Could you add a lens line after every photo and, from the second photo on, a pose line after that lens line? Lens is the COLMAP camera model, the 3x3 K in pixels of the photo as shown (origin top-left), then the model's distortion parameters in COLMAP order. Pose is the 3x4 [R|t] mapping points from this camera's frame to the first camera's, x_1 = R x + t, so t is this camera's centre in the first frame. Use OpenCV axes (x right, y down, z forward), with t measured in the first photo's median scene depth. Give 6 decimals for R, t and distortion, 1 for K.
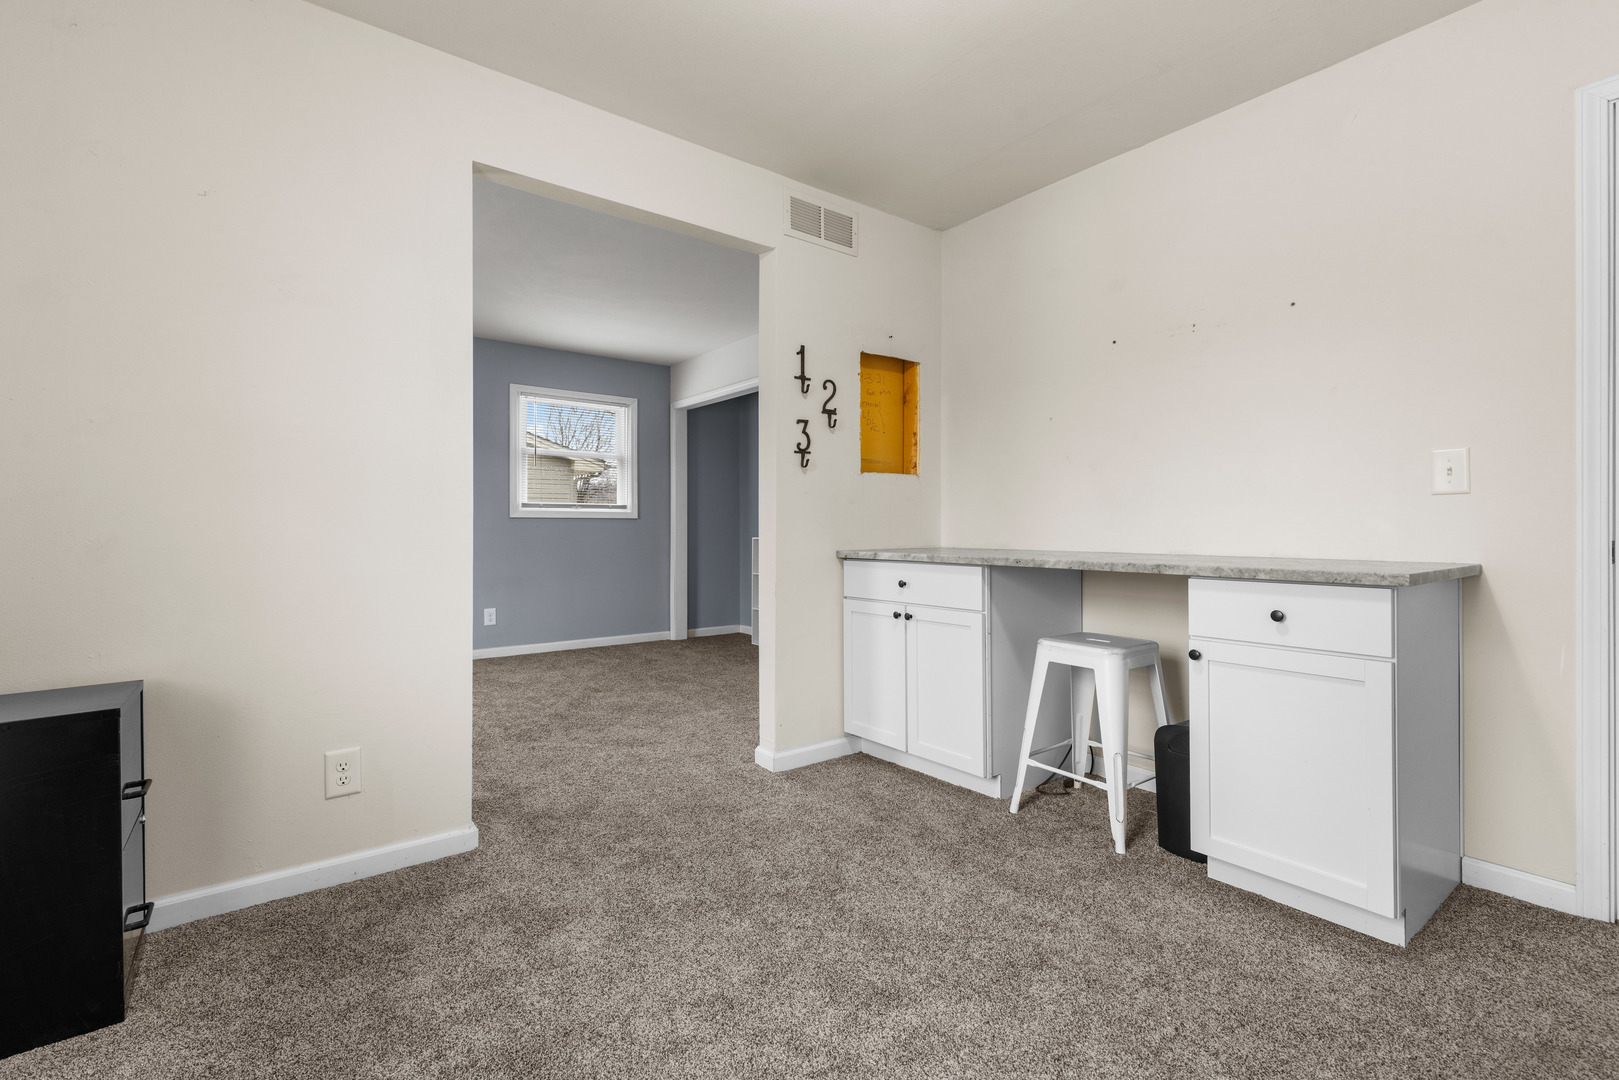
lens RADIAL K [[729.7, 0, 809.5], [0, 729.7, 540.0], [0, 0, 1]] dist [0.001879, 0.000545]
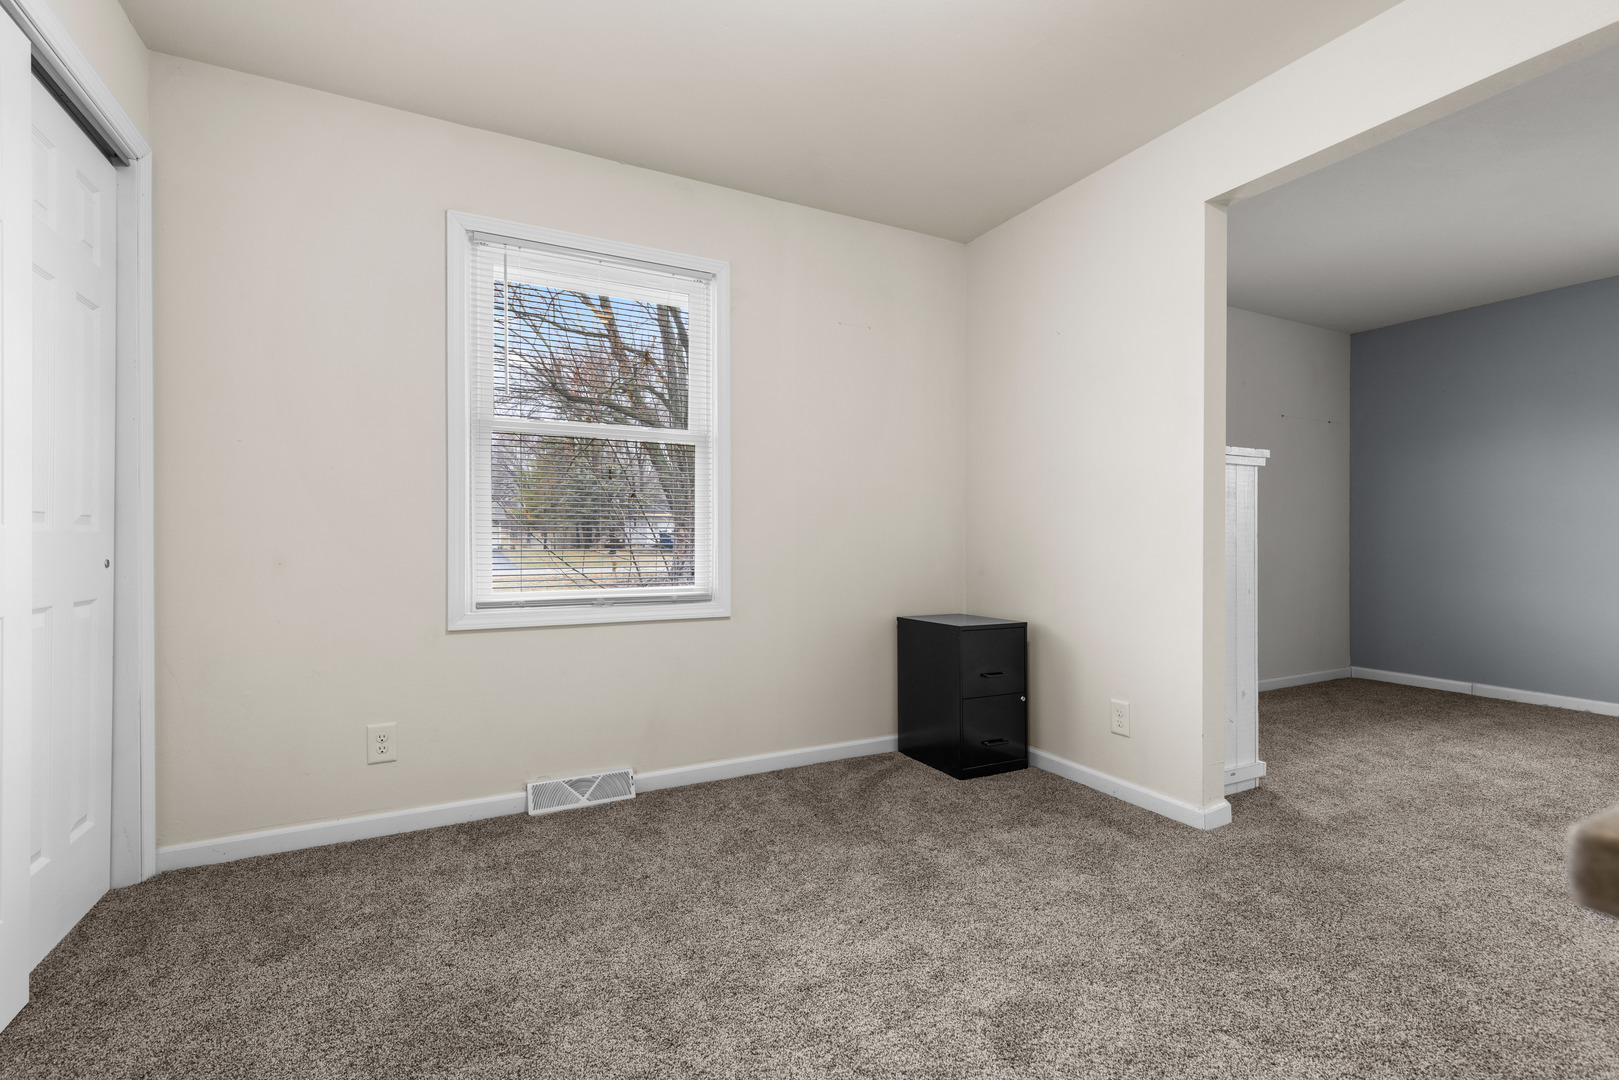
lens RADIAL K [[729.7, 0, 809.5], [0, 729.7, 540.0], [0, 0, 1]] dist [0.001879, 0.000545]
pose [[-0.188532, 0.003408, -0.982061, 0.754428], [-0.018074, 0.999813, 0.006939, -0.007182], [0.981901, 0.019058, -0.188435, 0.648846]]
